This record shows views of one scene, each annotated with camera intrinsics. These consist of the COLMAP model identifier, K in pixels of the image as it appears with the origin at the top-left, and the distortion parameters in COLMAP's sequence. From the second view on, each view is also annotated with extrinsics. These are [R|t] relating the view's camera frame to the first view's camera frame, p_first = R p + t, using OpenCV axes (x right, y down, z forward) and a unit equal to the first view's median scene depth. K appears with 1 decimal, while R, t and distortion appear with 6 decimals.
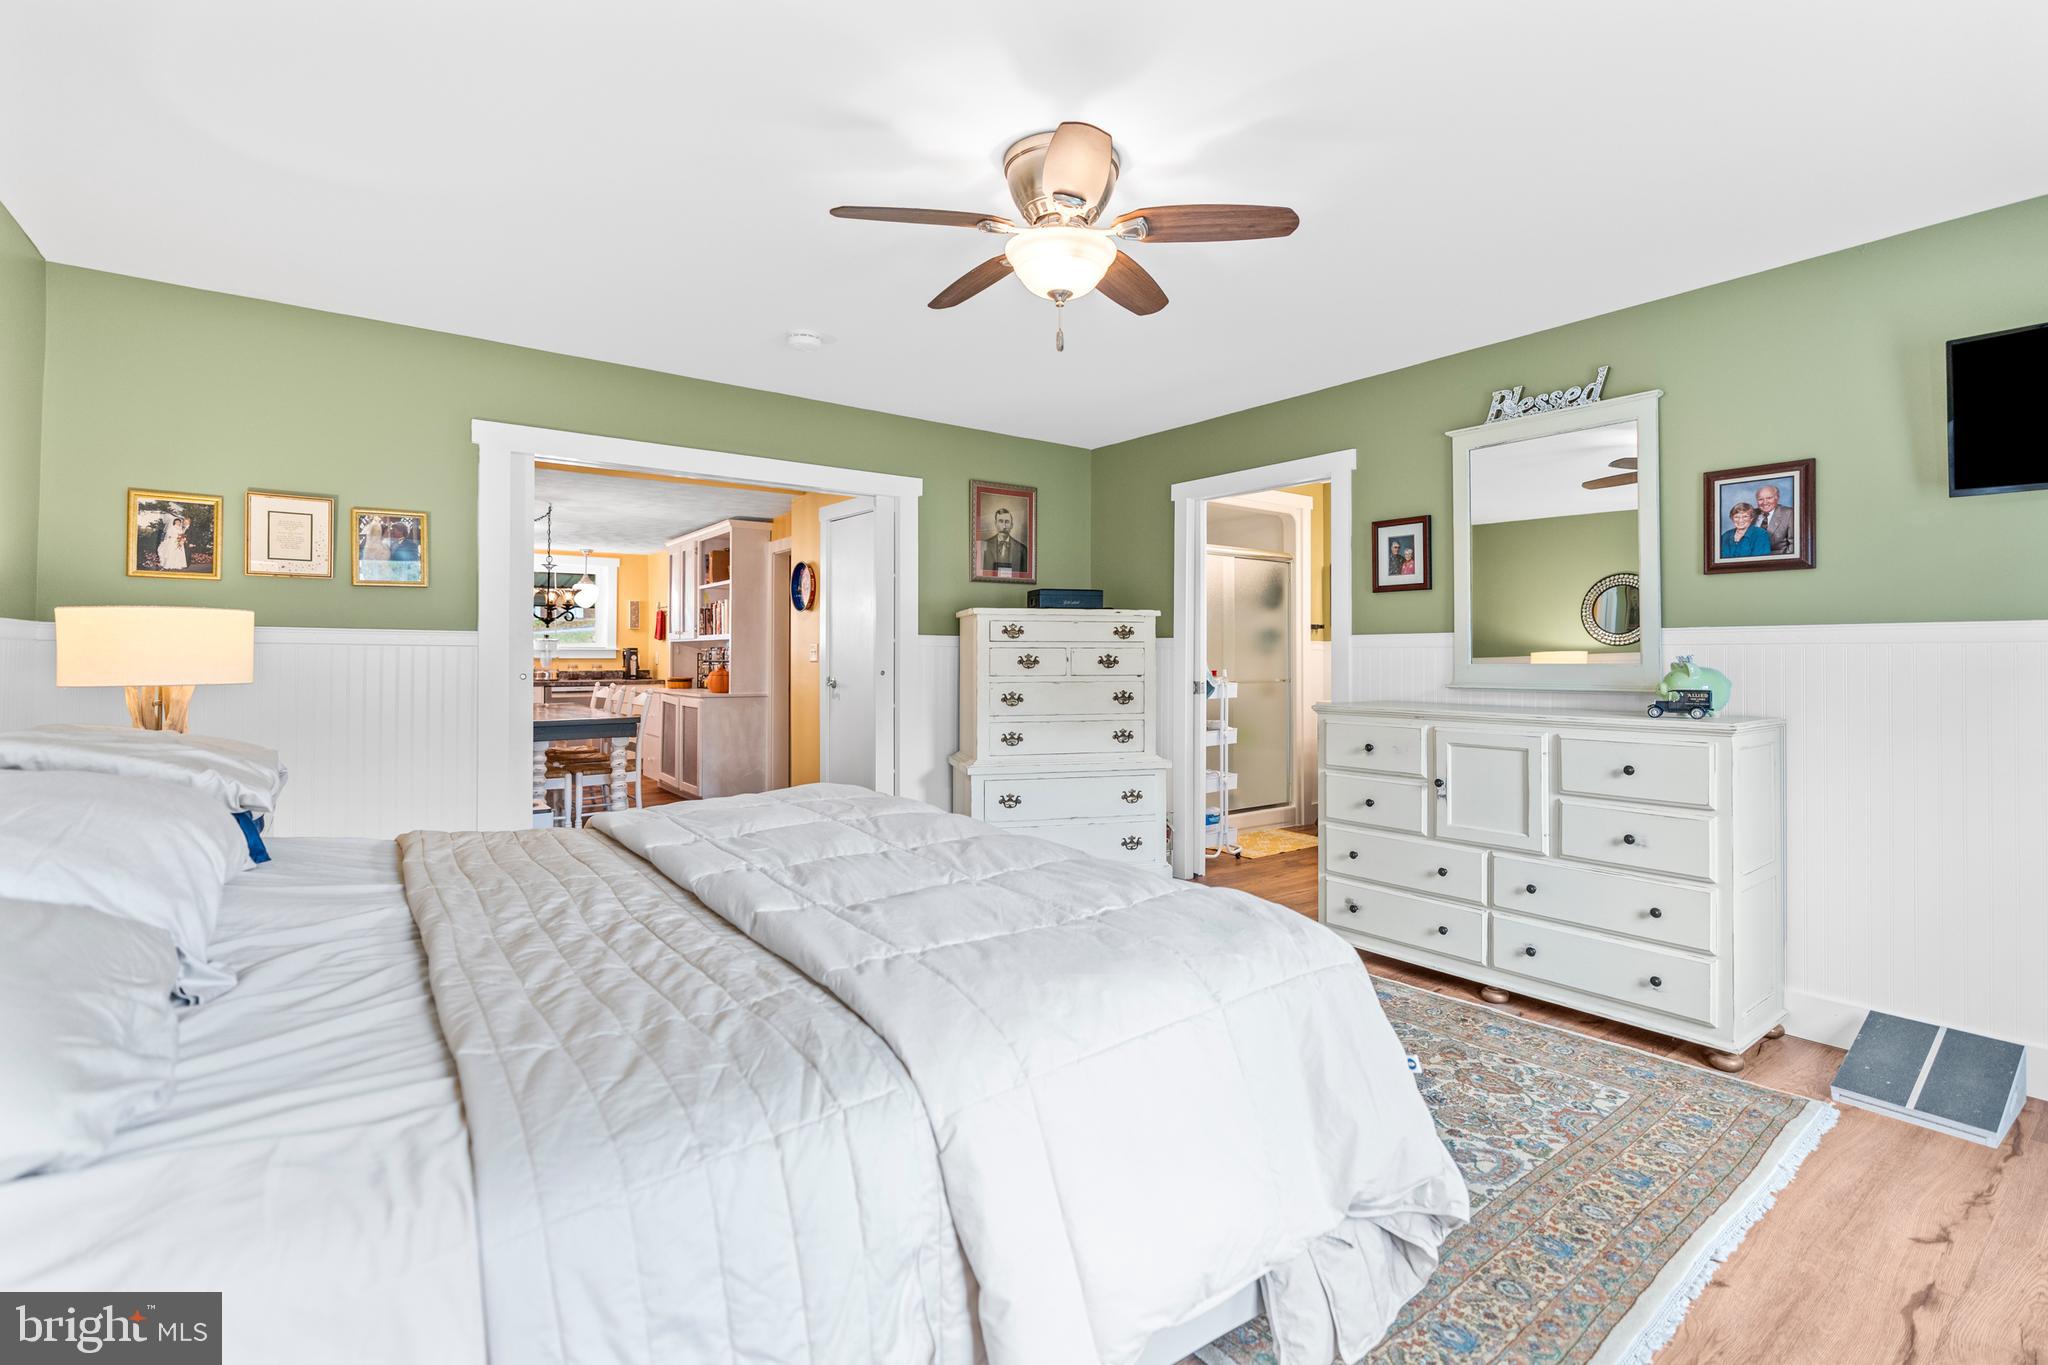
lens RADIAL K [[924.3, 0, 999.8], [0, 924.3, 650.7], [0, 0, 1]] dist [-0.011371, 0.002398]
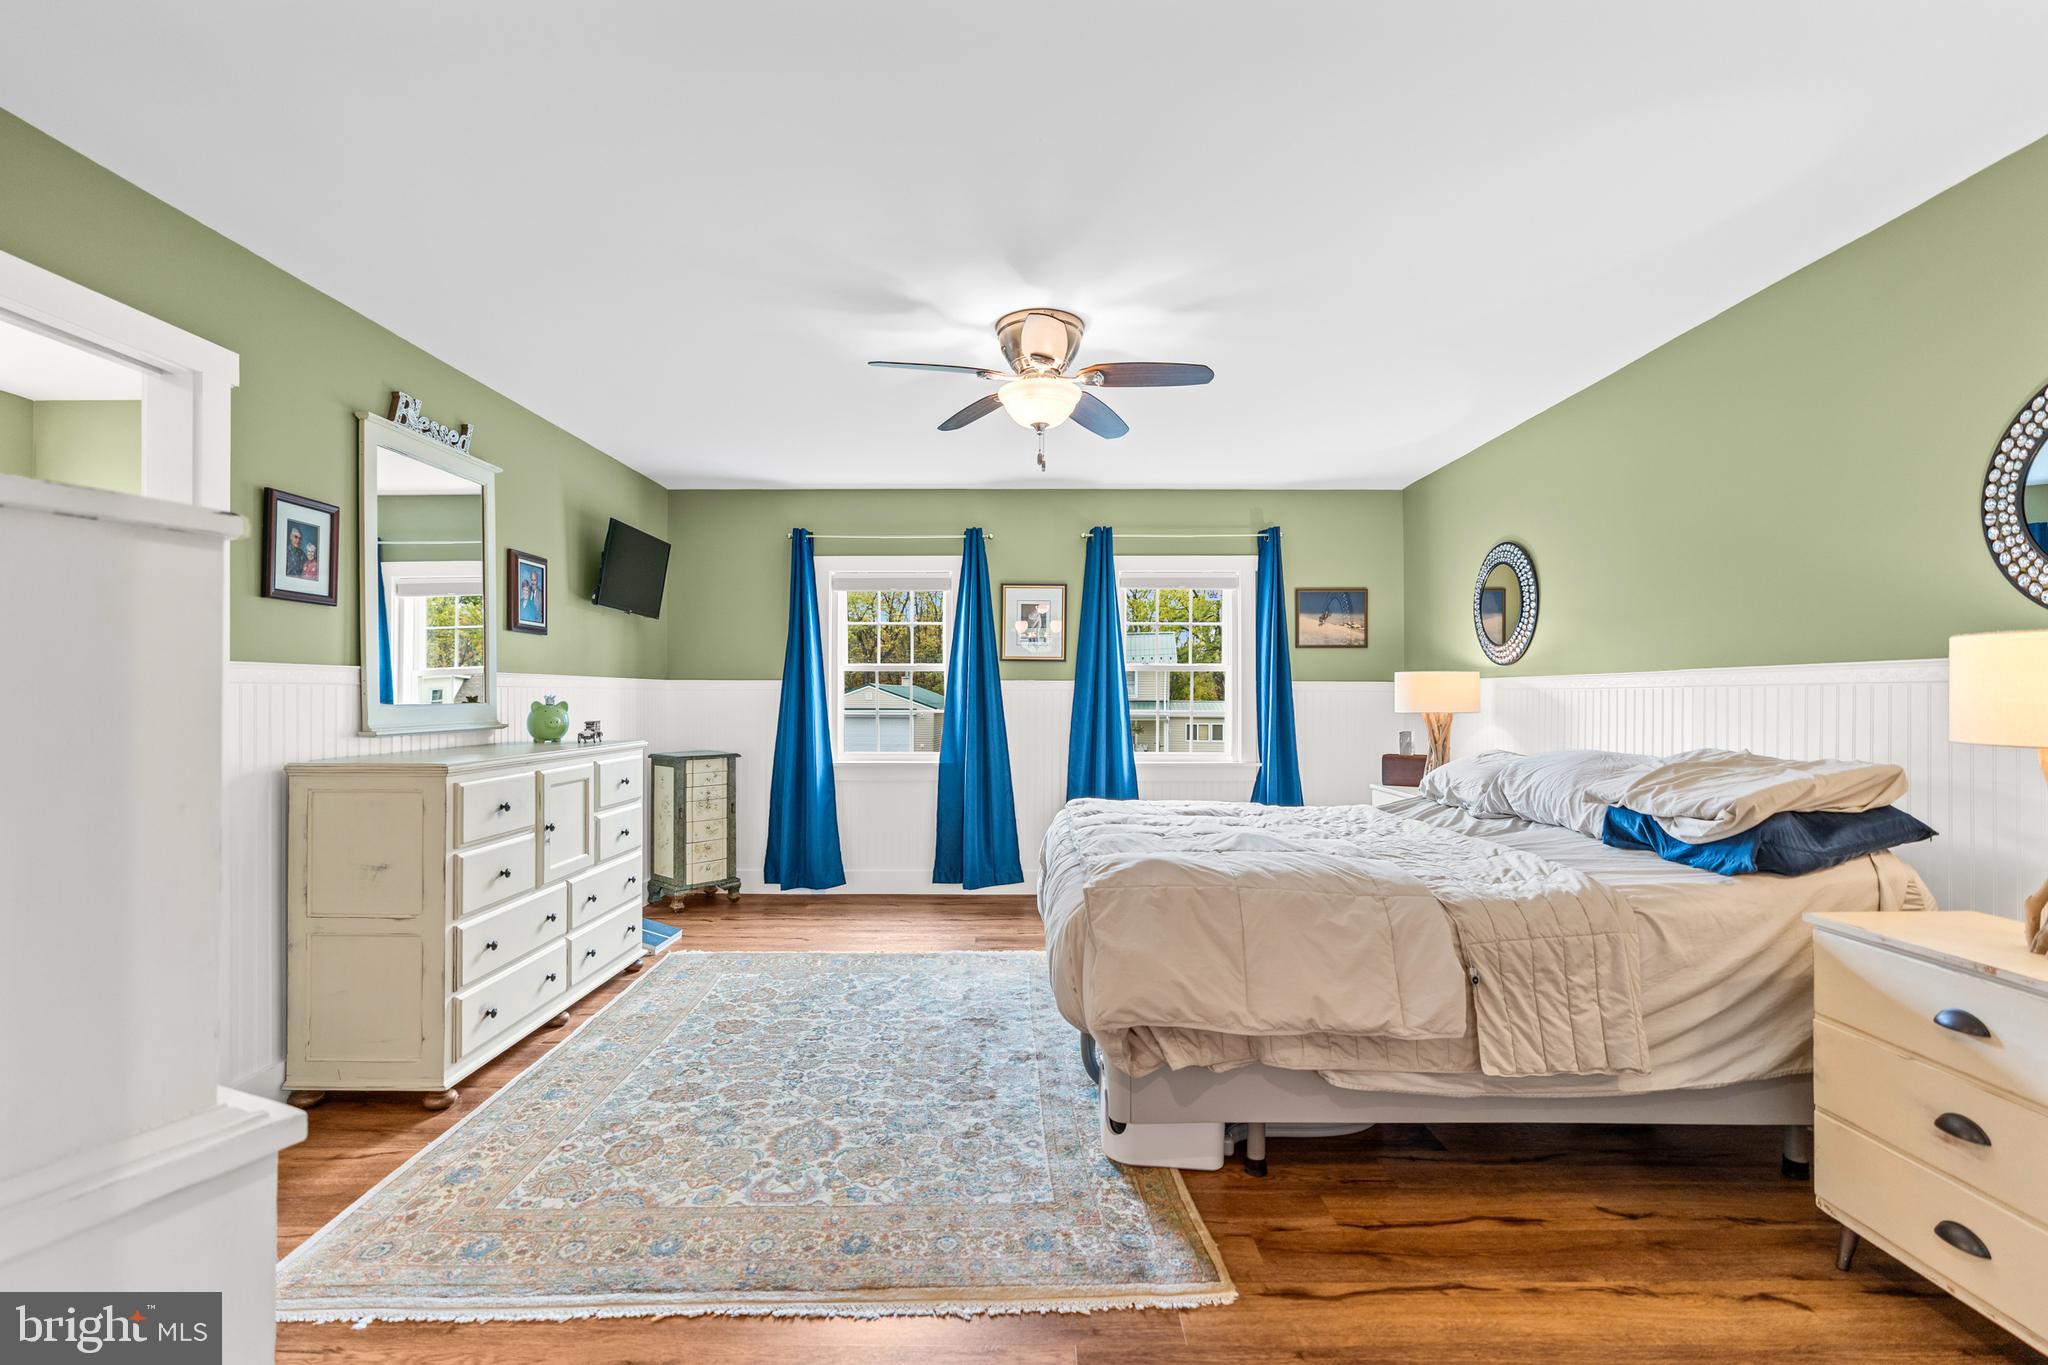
lens RADIAL K [[924.3, 0, 1024.5], [0, 924.3, 687.9], [0, 0, 1]] dist [-0.011371, 0.002398]
pose [[-0.813060, 0.005113, 0.582157, -0.417519], [-0.002808, 0.999915, -0.012703, 0.007599], [-0.582173, -0.011963, -0.812977, 1.272762]]
